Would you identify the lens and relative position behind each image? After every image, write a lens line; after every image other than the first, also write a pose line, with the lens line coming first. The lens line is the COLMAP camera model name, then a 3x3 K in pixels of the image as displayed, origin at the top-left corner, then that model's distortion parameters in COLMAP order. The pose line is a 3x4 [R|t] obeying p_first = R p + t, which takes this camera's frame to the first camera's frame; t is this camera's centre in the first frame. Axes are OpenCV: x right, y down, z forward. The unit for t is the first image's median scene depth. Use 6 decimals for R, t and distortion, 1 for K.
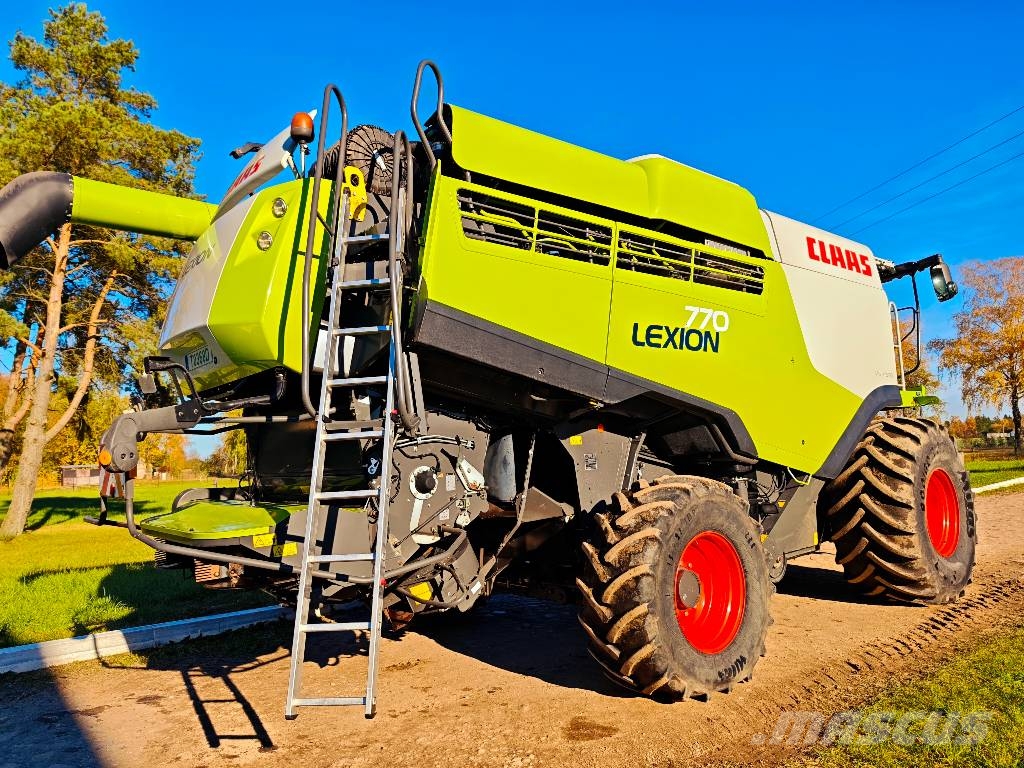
lens RADIAL K [[723.0, 0, 494.1], [0, 723.0, 391.1], [0, 0, 1]] dist [0.005911, -0.002175]
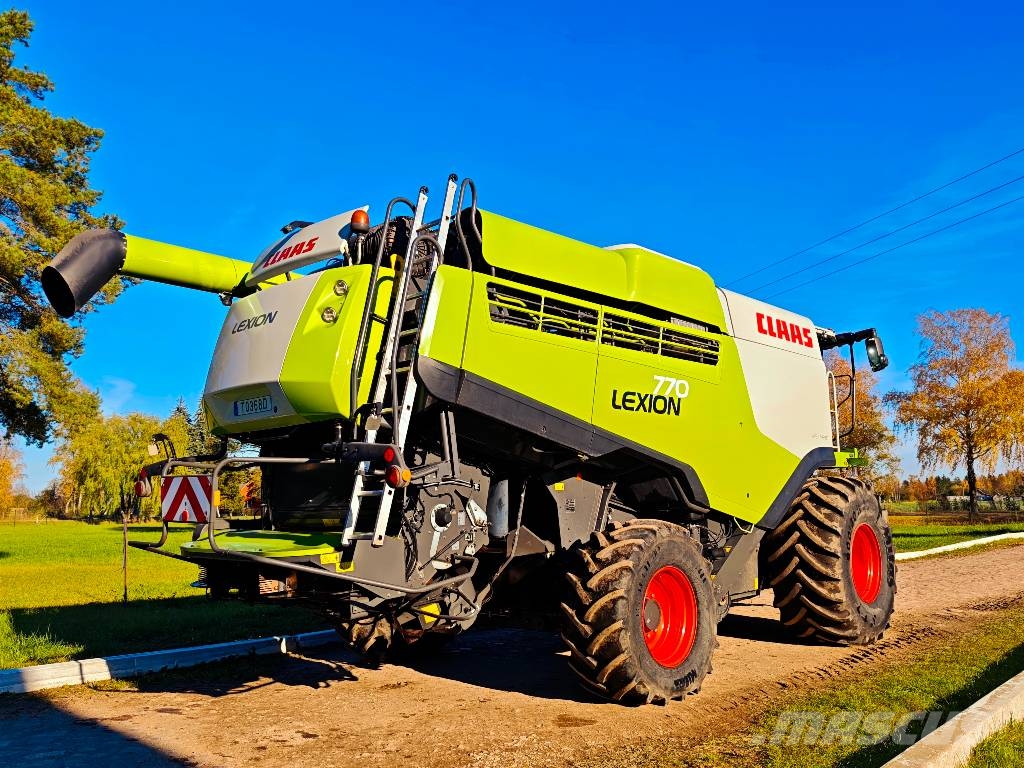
lens RADIAL K [[856.4, 0, 495.4], [0, 856.4, 392.8], [0, 0, 1]] dist [0.064206, -0.138651]
pose [[0.992841, 0.046149, 0.110168, -0.147186], [-0.041683, 0.998227, -0.042501, -0.019729], [-0.111934, 0.037604, 0.993004, -0.363913]]
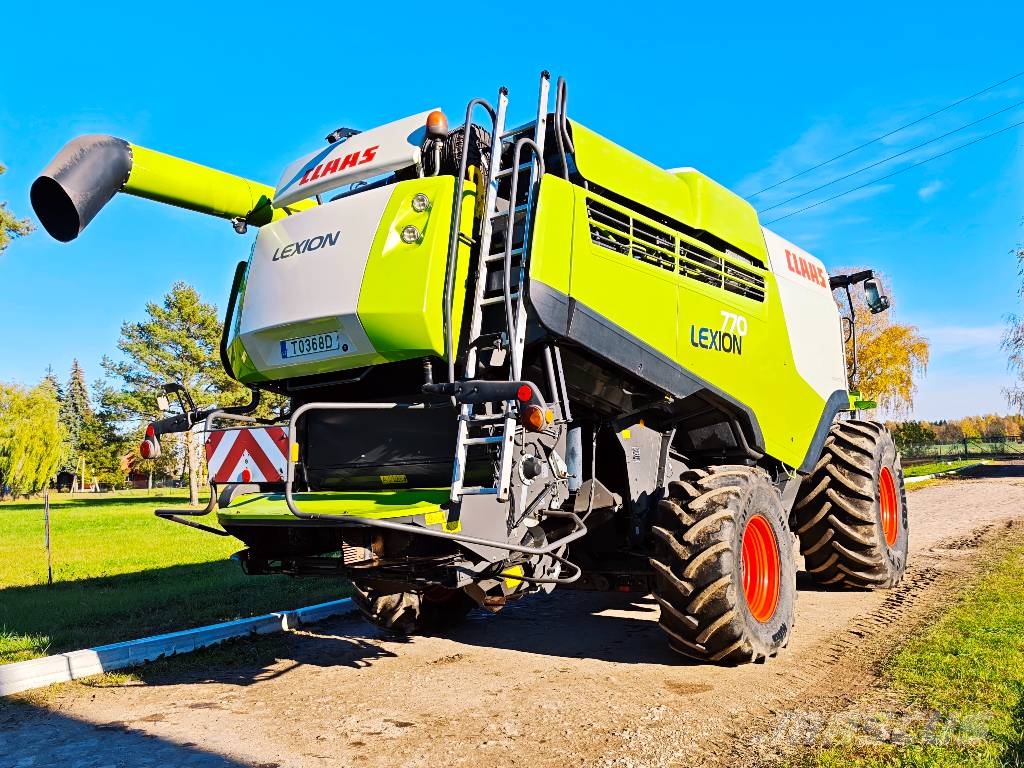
lens RADIAL K [[856.4, 0, 495.4], [0, 856.4, 392.8], [0, 0, 1]] dist [0.064206, -0.138651]
pose [[0.969728, 0.020147, 0.243355, -0.380663], [-0.019608, 0.999797, -0.004635, 0.017870], [-0.243399, -0.000277, 0.969926, -0.172564]]
